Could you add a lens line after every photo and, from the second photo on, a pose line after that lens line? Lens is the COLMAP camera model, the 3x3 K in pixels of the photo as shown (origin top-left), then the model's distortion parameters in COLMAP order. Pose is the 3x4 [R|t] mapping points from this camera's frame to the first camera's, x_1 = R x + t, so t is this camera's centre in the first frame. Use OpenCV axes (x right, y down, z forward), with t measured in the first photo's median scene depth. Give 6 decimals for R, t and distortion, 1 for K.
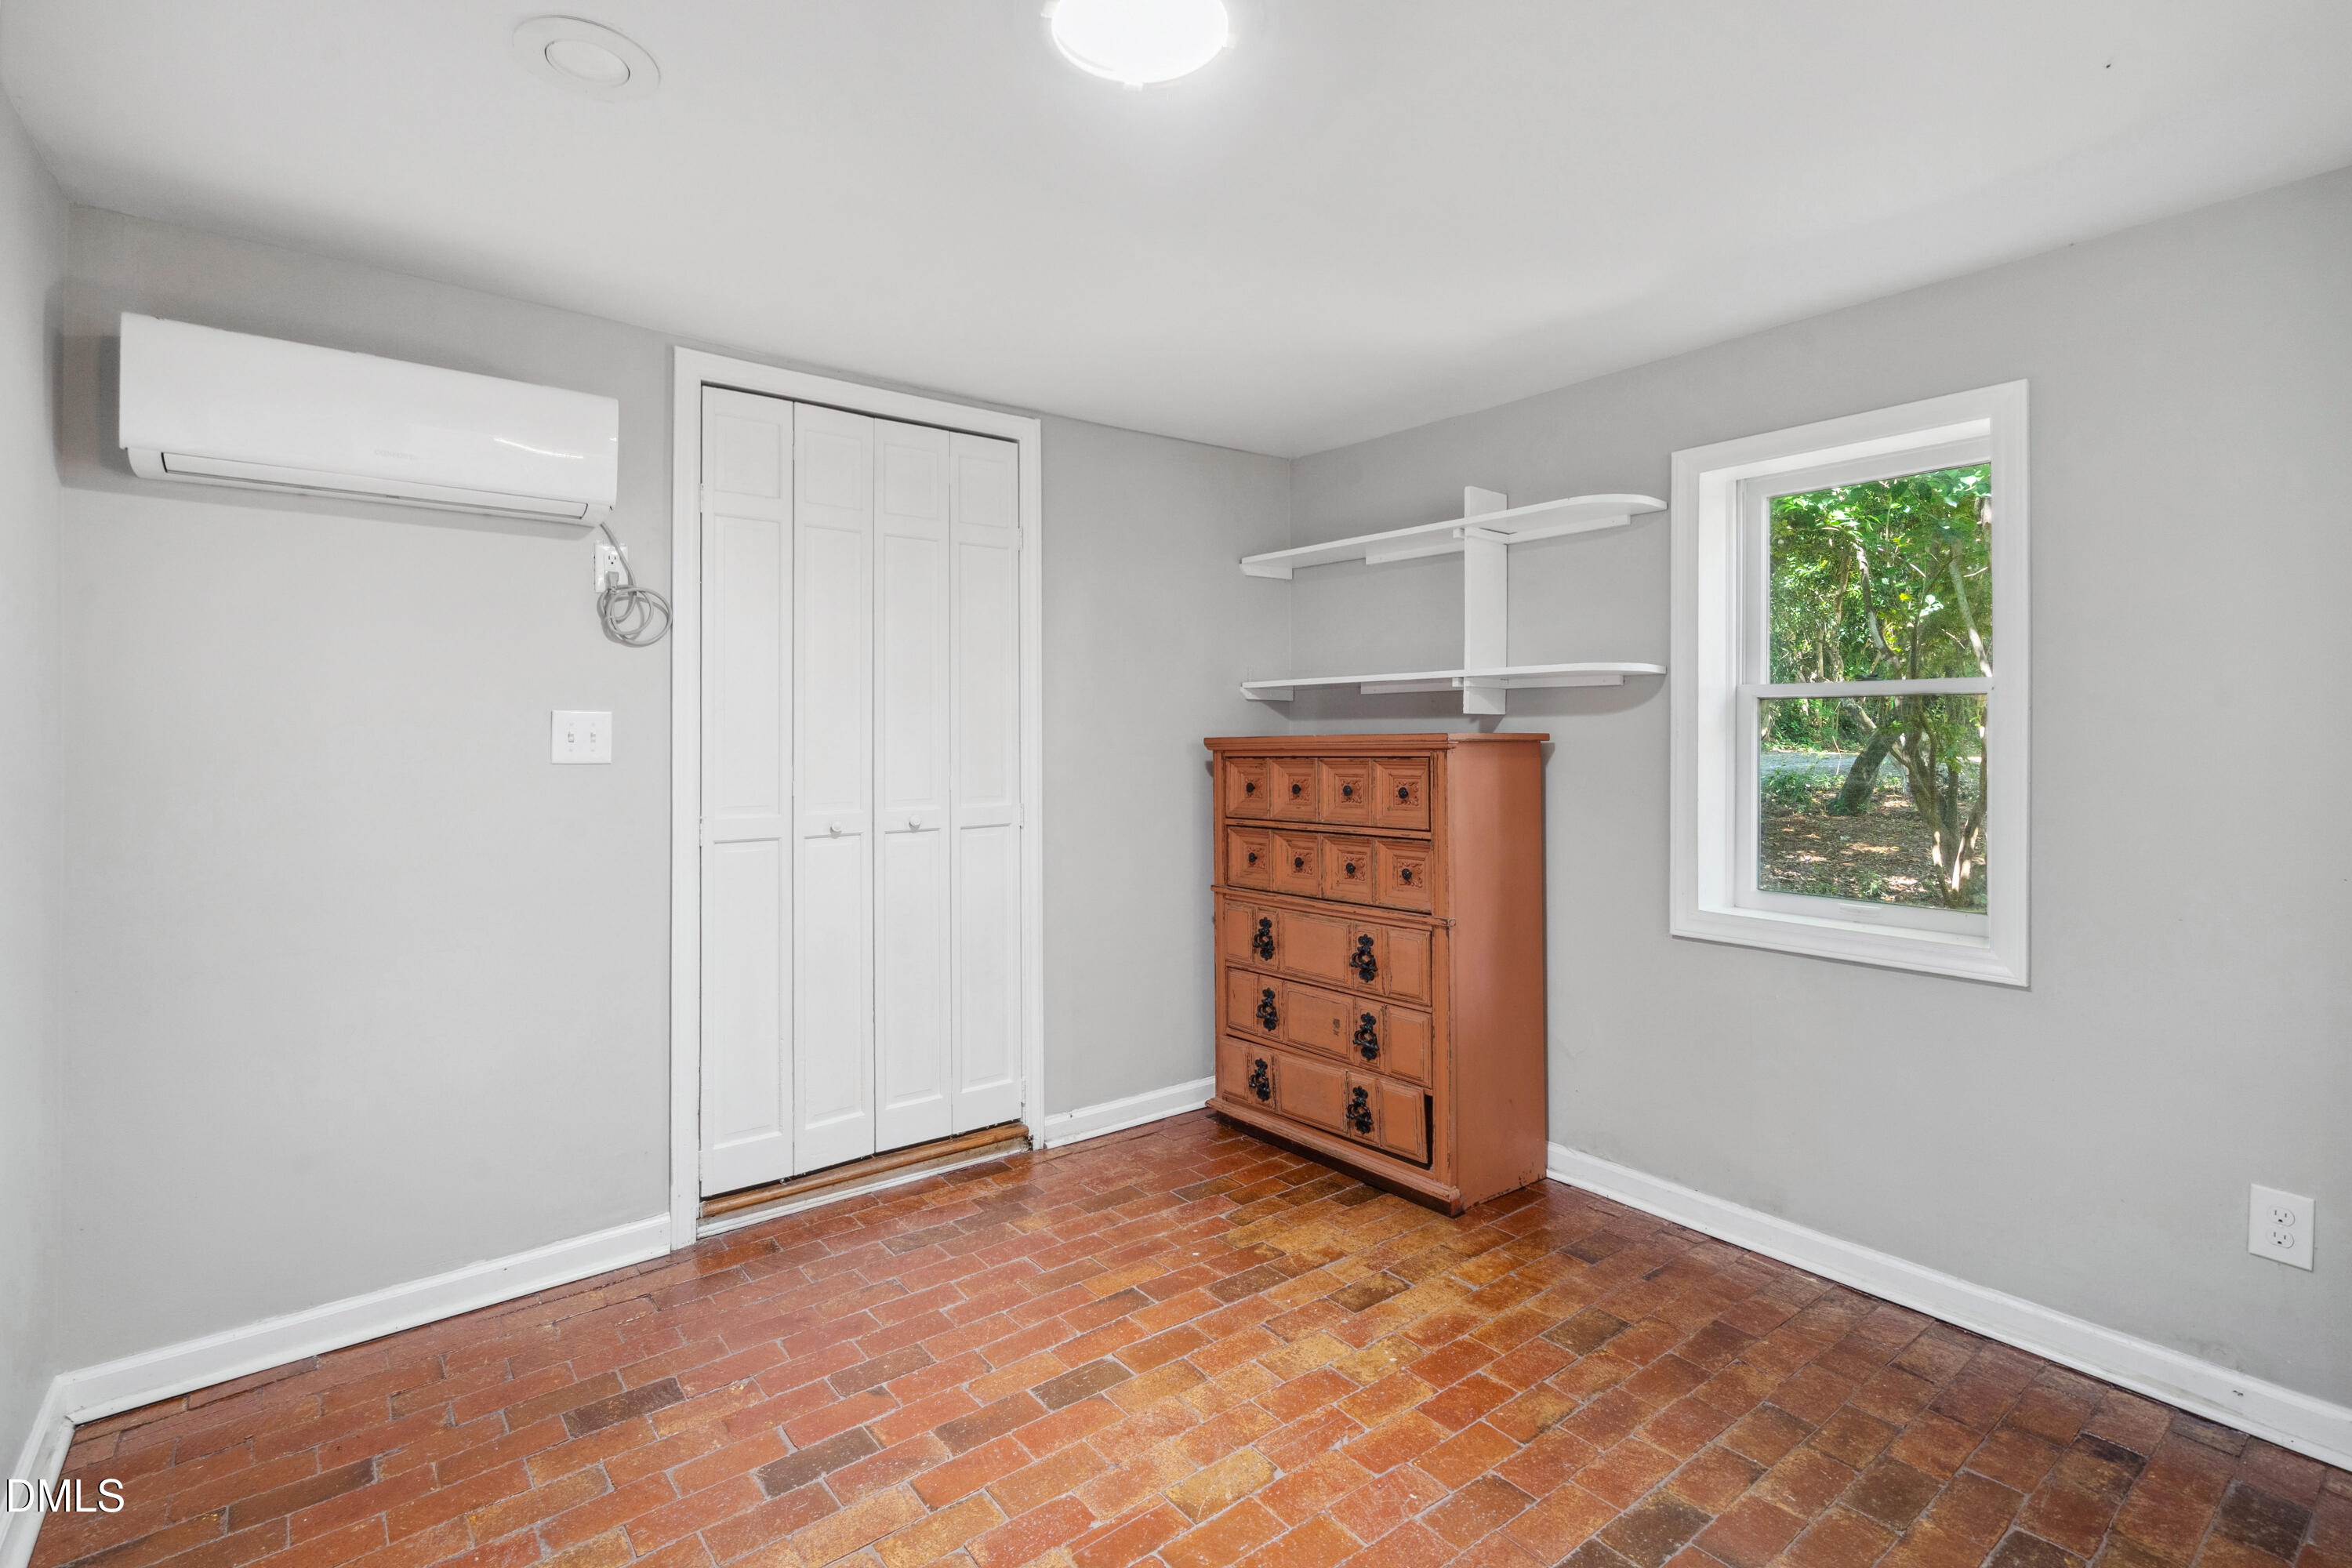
lens RADIAL K [[1079.5, 0, 1126.8], [0, 1079.5, 727.2], [0, 0, 1]] dist [0.001067, 0.000029]
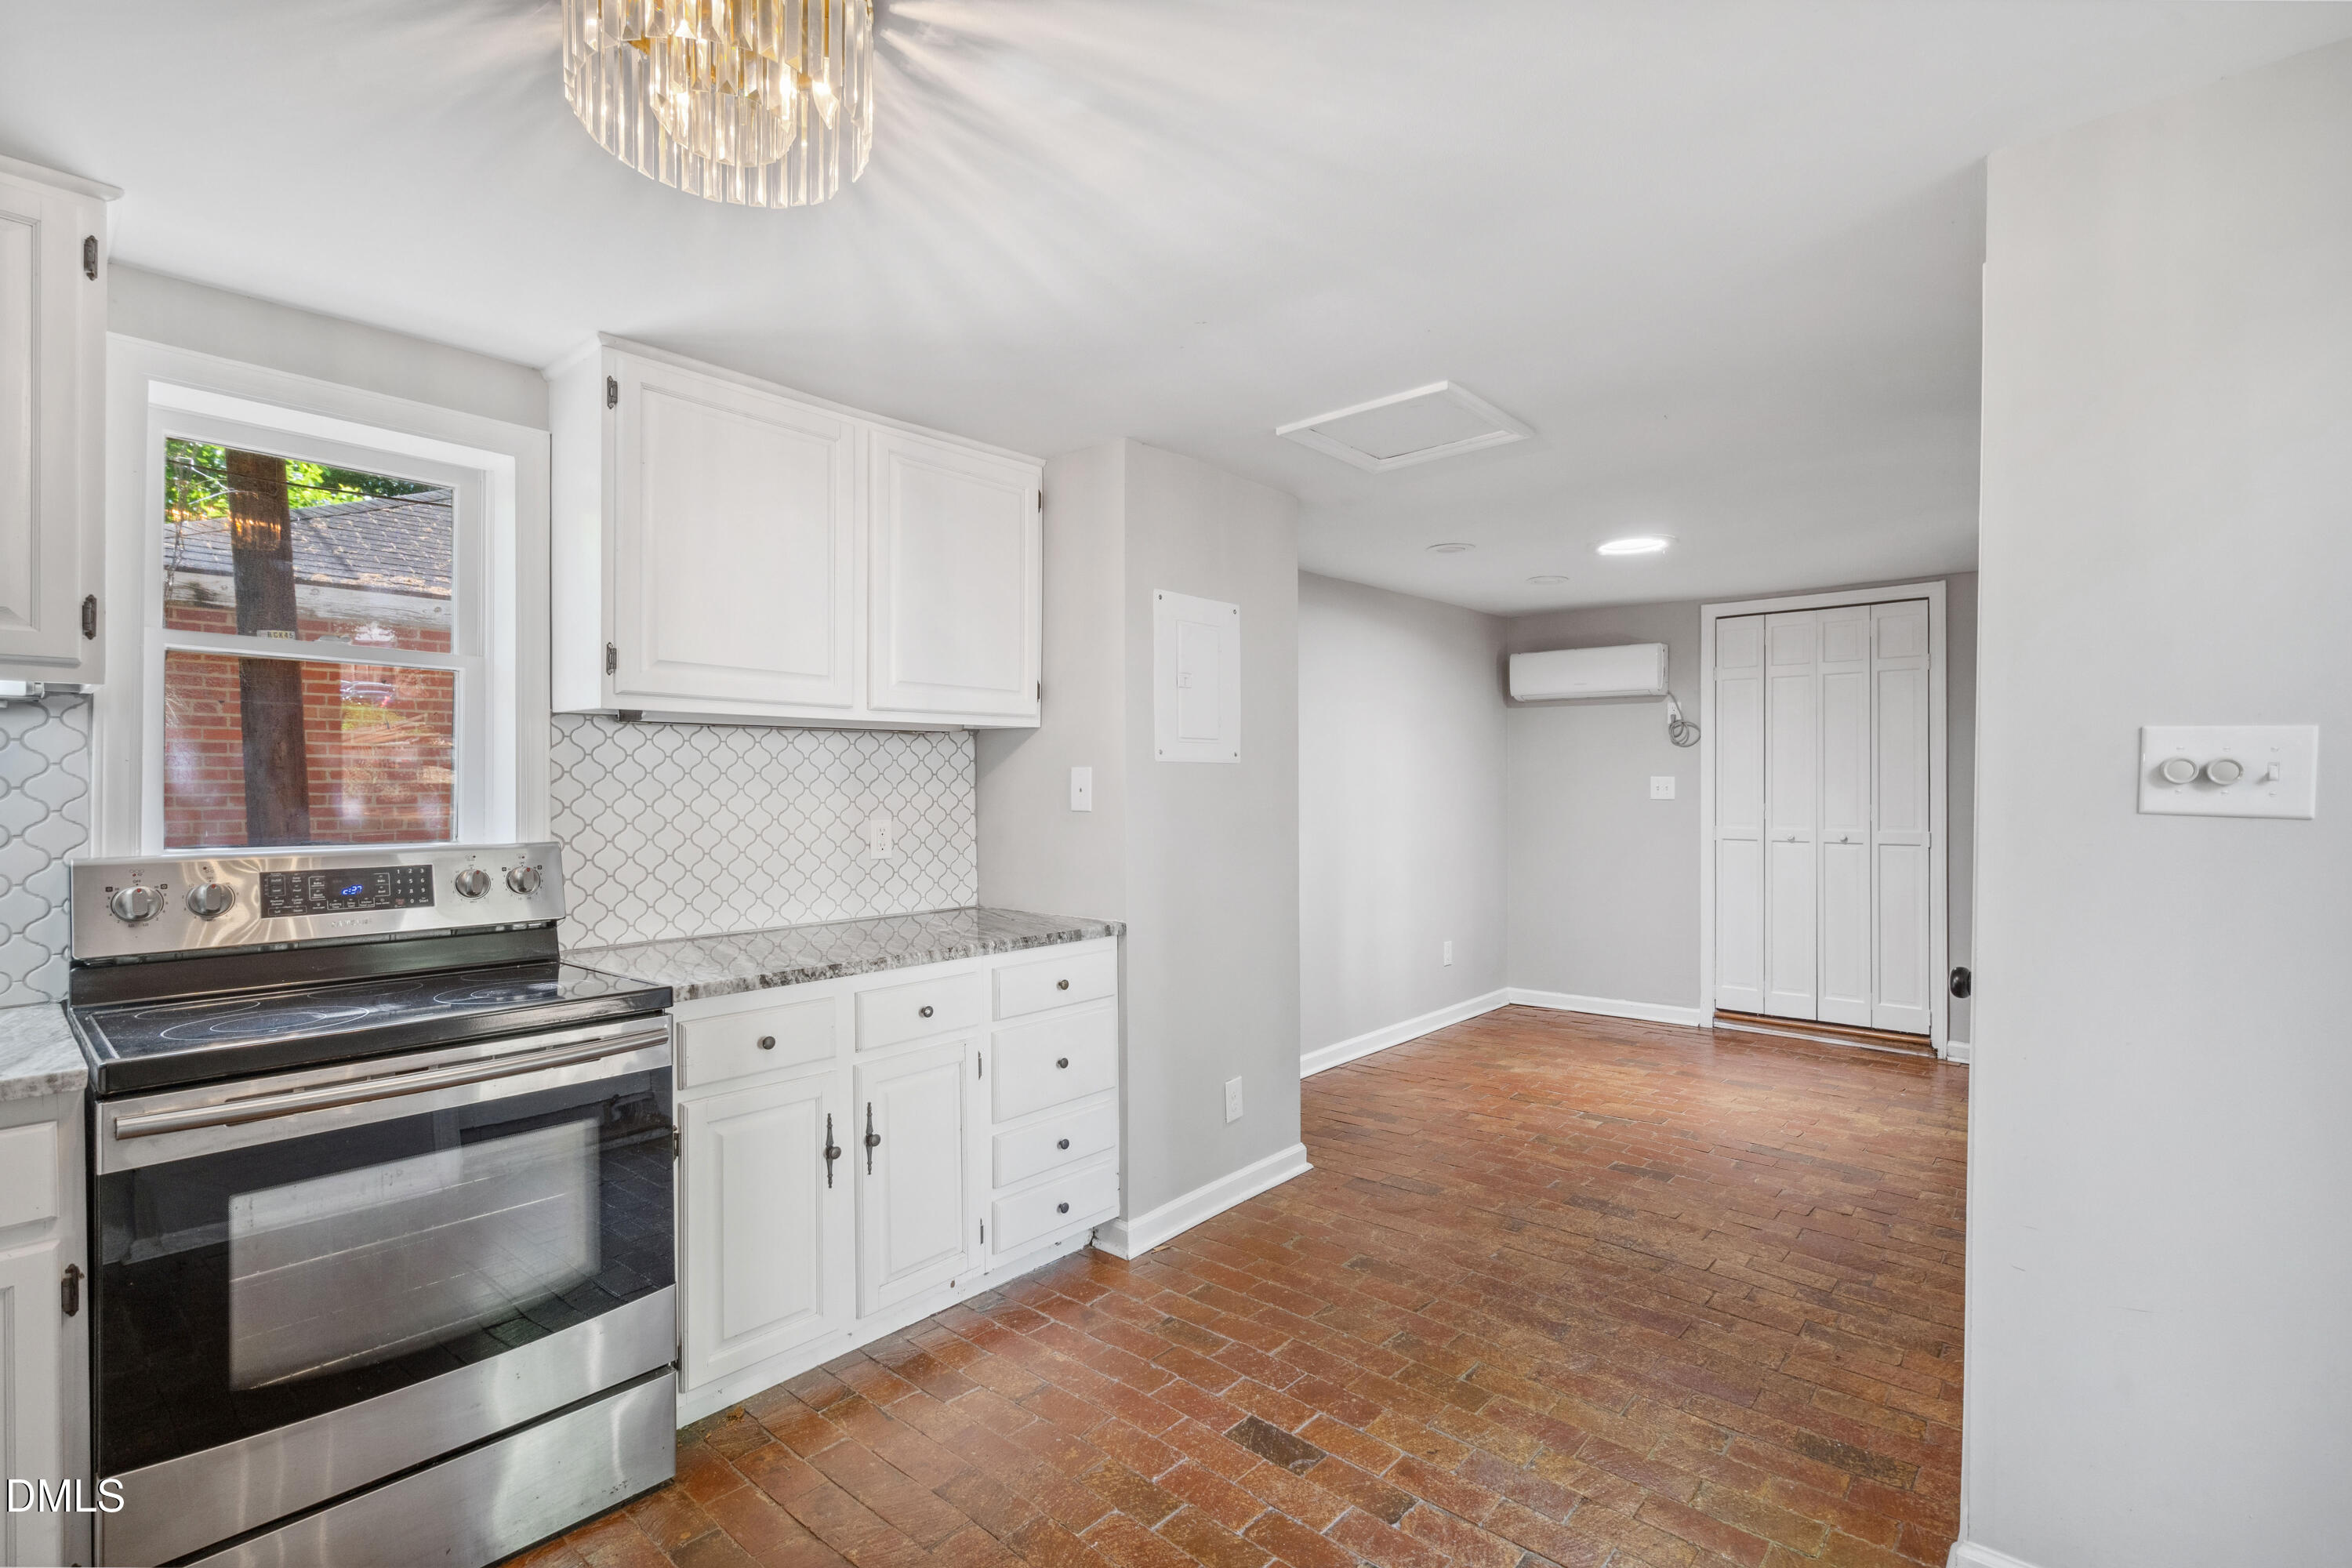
lens RADIAL K [[1079.5, 0, 1171.4], [0, 1079.5, 775.8], [0, 0, 1]] dist [0.001067, 0.000029]
pose [[0.211759, 0.005380, -0.977307, 1.465847], [0.011737, 0.999899, 0.008048, -0.045400], [0.977251, -0.013175, 0.211675, -0.482737]]
